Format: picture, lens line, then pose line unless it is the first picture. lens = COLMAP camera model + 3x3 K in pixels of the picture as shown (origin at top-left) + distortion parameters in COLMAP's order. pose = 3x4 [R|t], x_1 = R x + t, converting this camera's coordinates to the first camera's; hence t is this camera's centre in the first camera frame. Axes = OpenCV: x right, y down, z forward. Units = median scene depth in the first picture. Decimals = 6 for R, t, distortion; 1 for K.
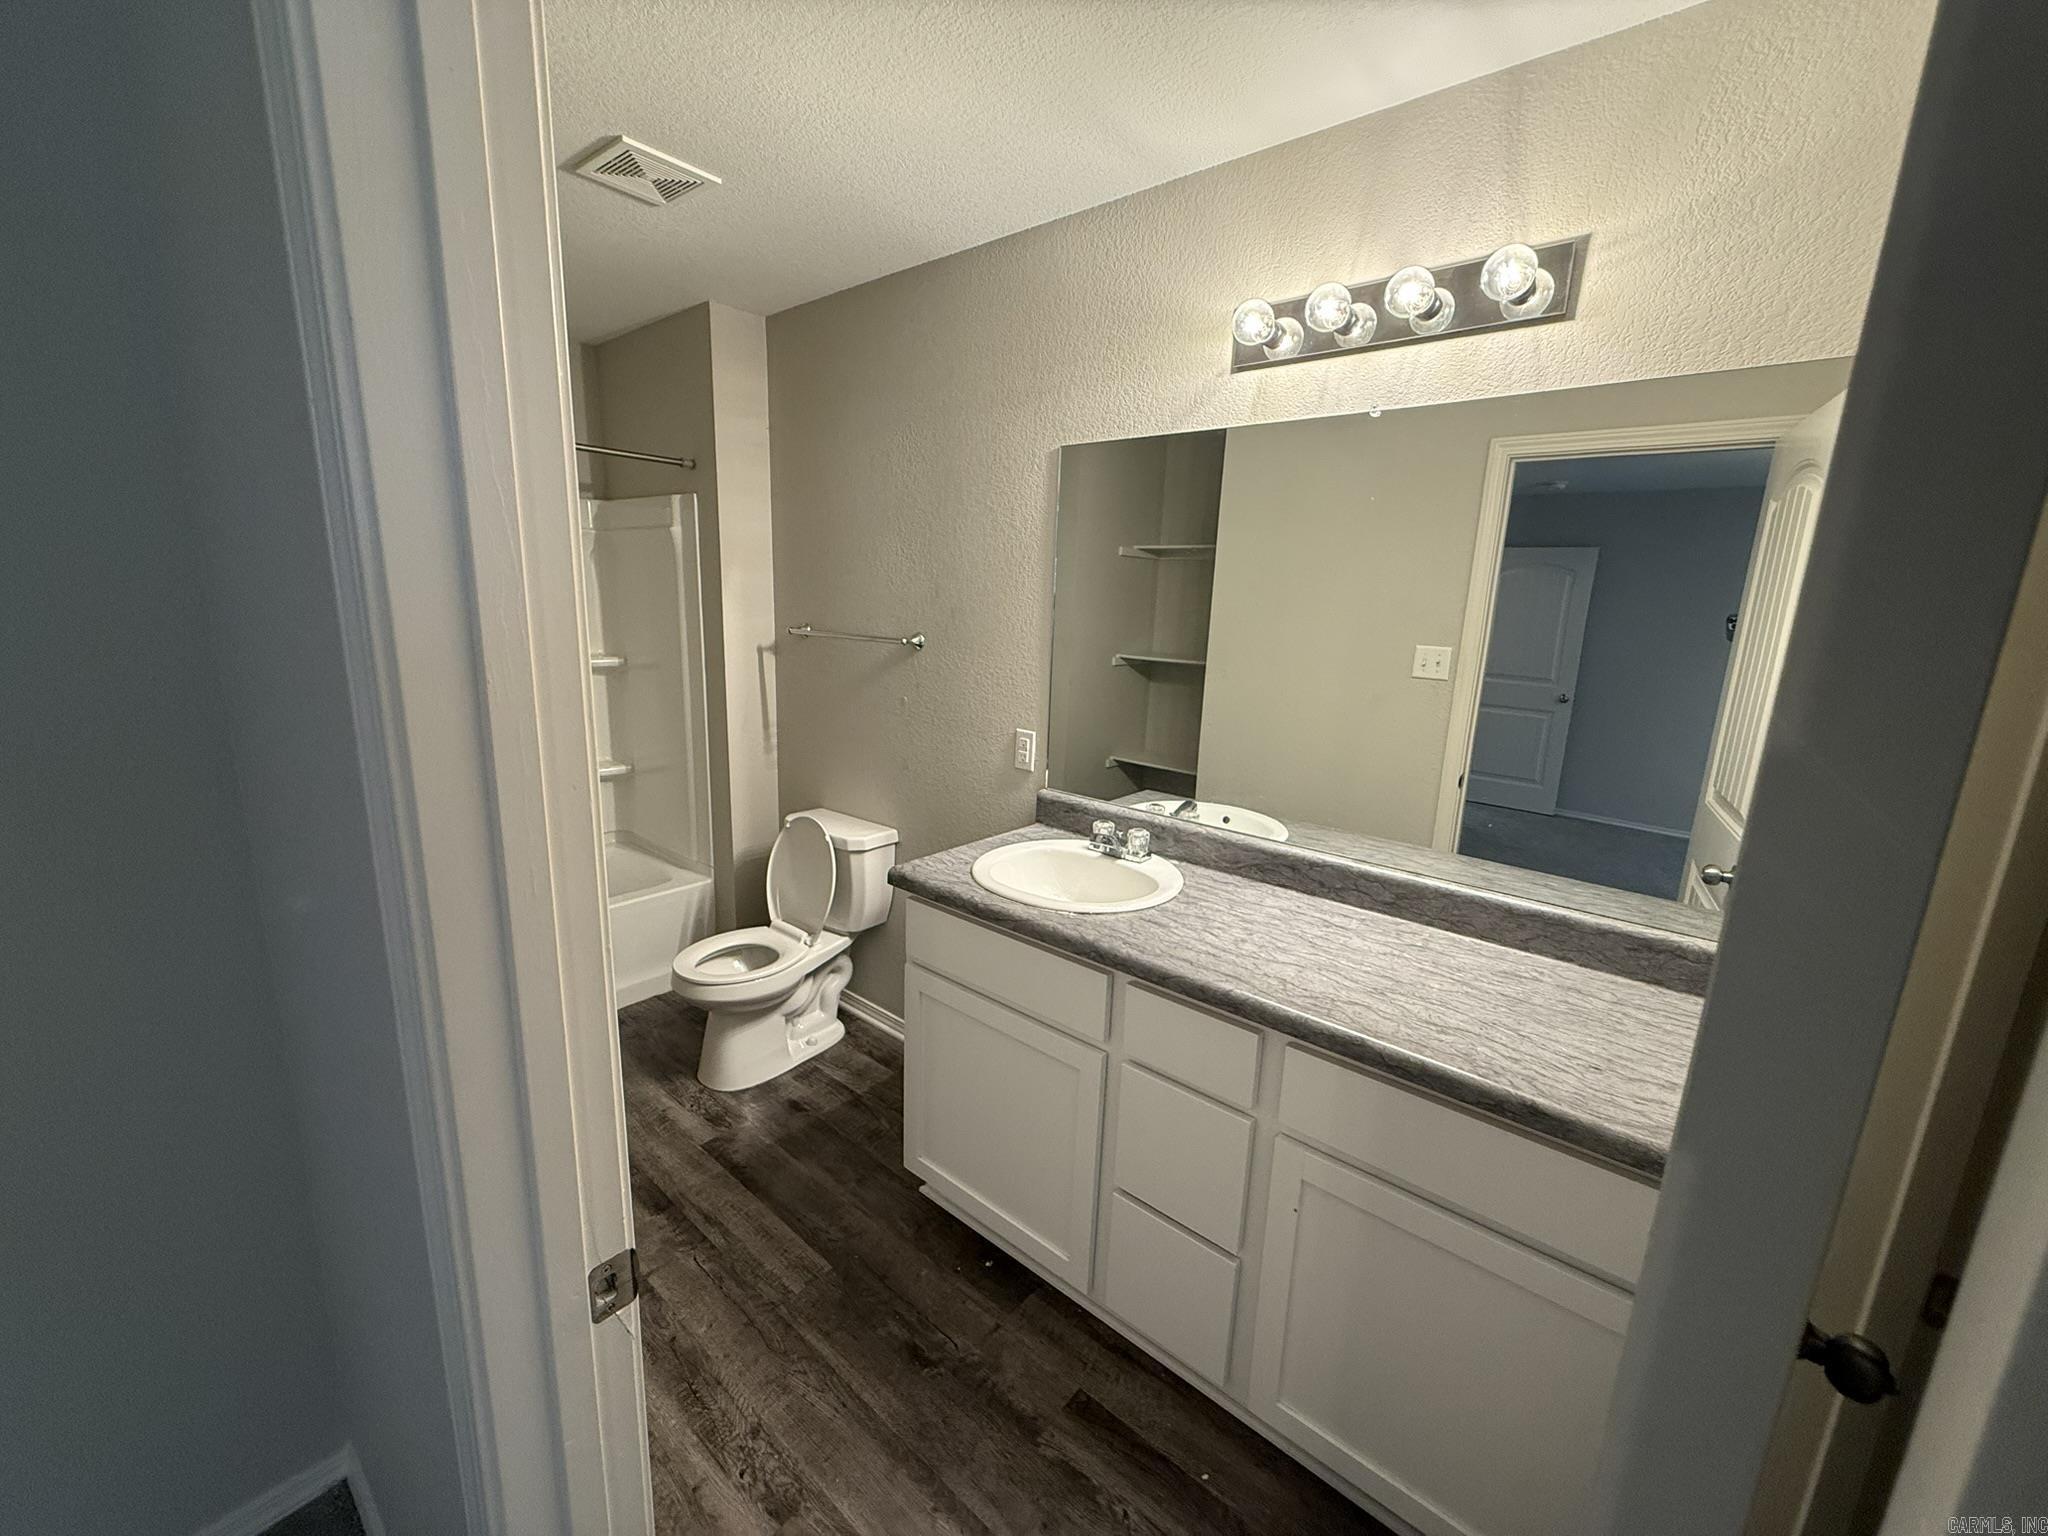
lens RADIAL K [[814.9, 0, 1020.0], [0, 814.9, 769.6], [0, 0, 1]] dist [-0.001418, 0.000170]
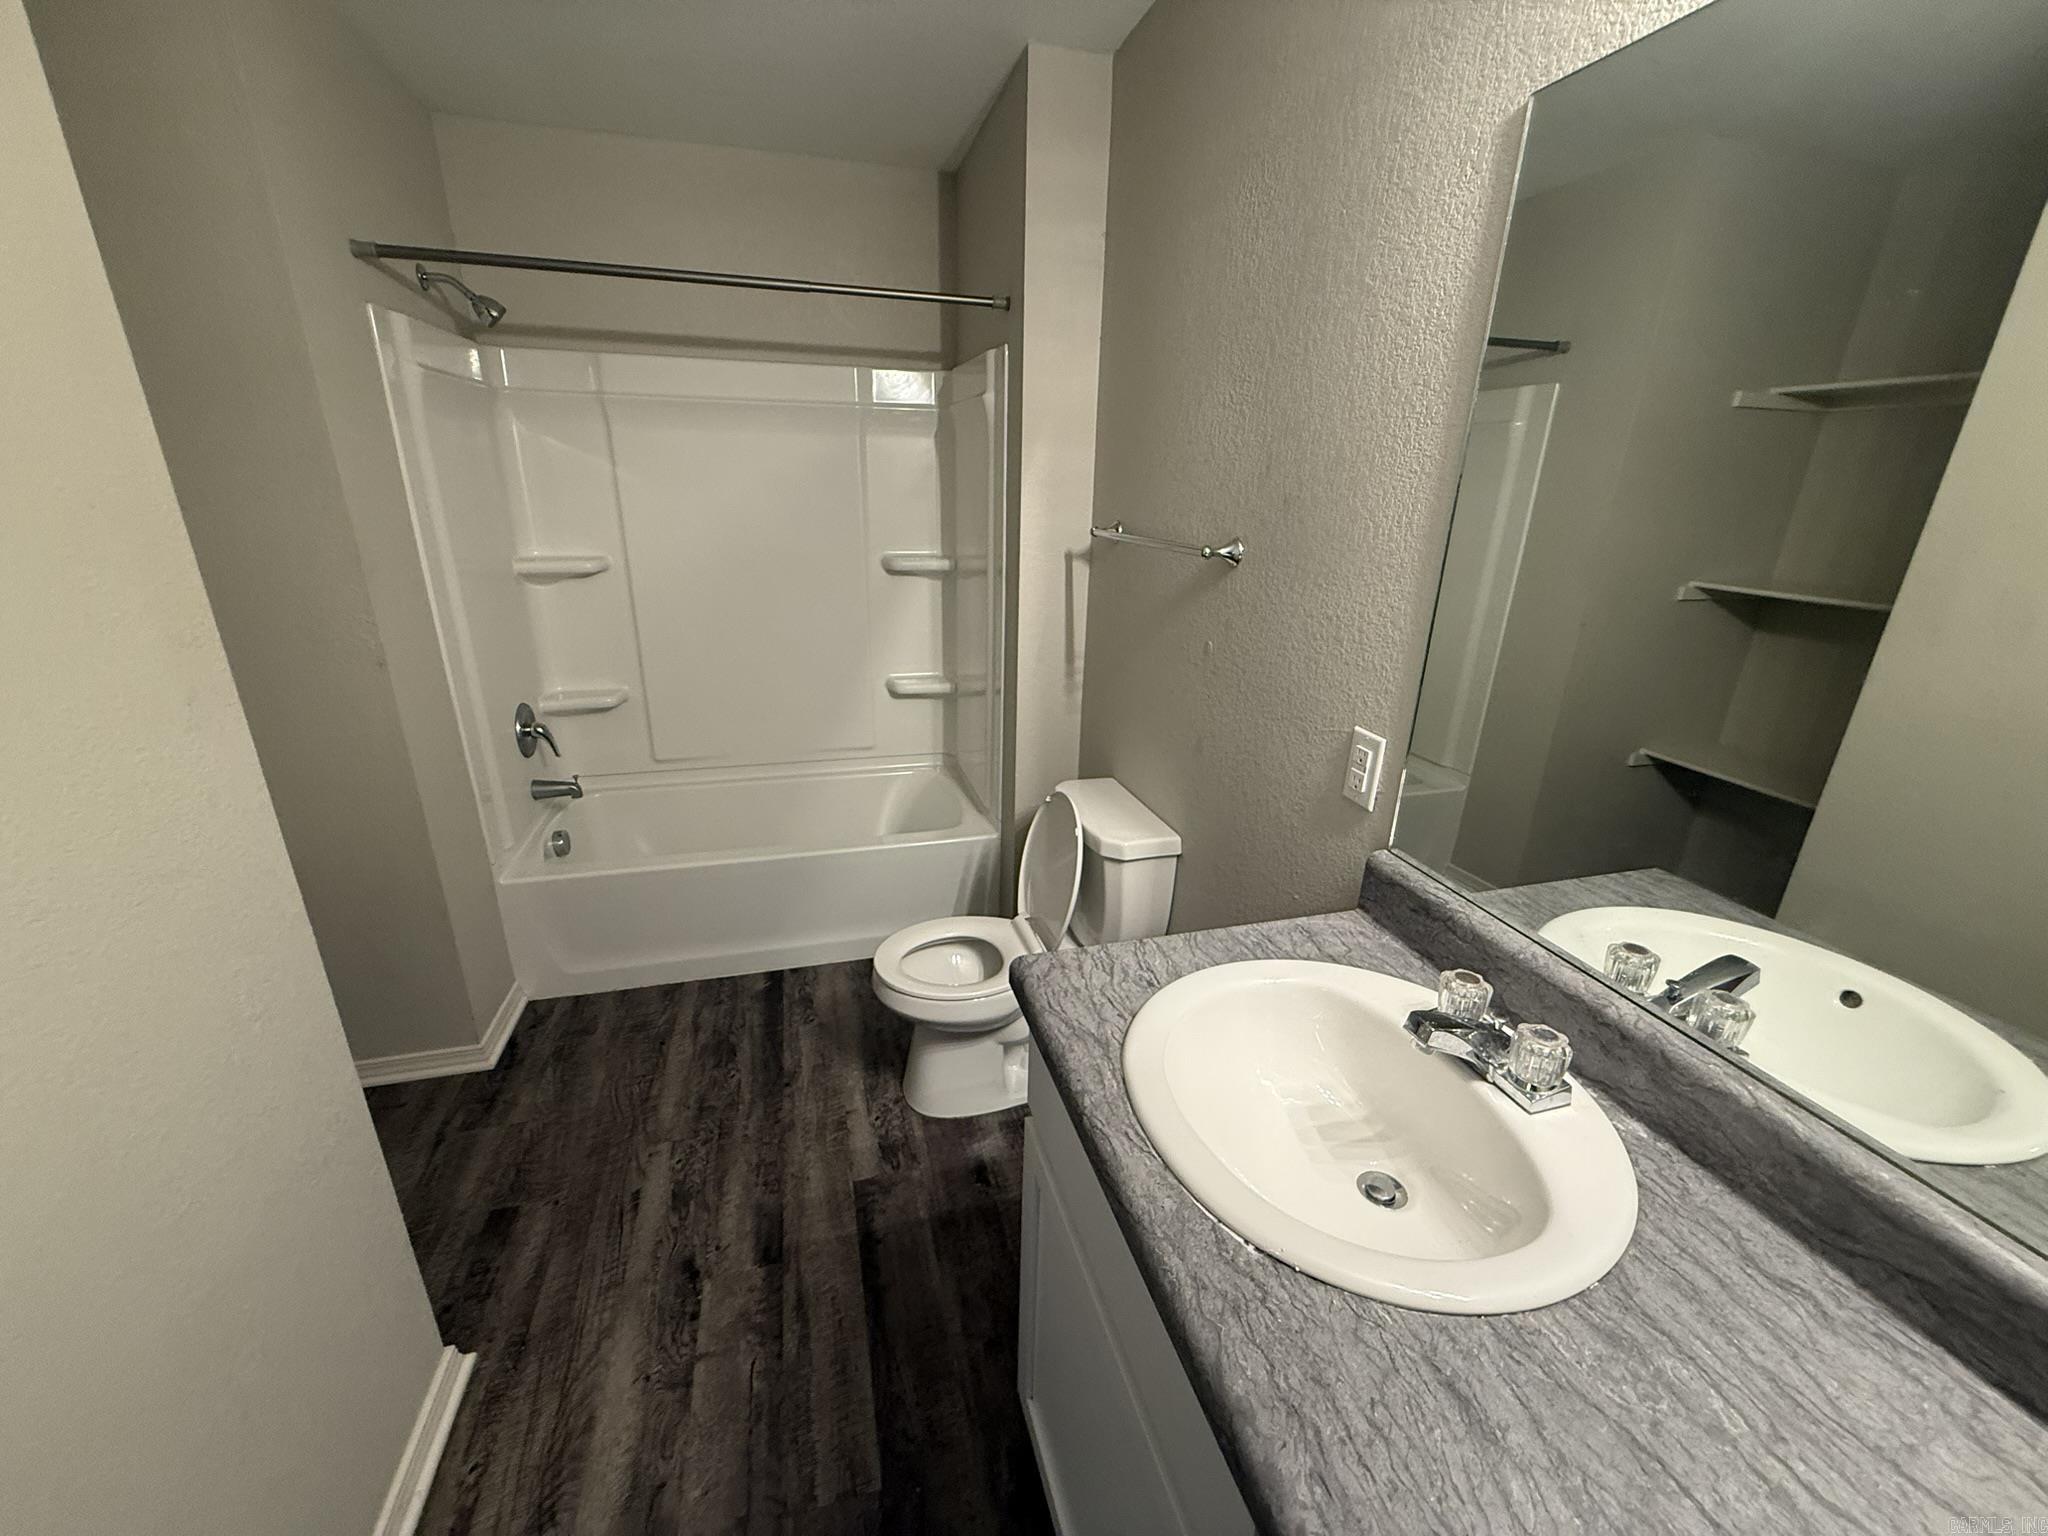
lens RADIAL K [[814.9, 0, 1020.0], [0, 814.9, 769.6], [0, 0, 1]] dist [-0.001418, 0.000170]
pose [[0.829677, 0.170765, -0.531485, 0.093342], [-0.108630, 0.983252, 0.146339, -0.069854], [0.547573, -0.063679, 0.834331, 0.394760]]
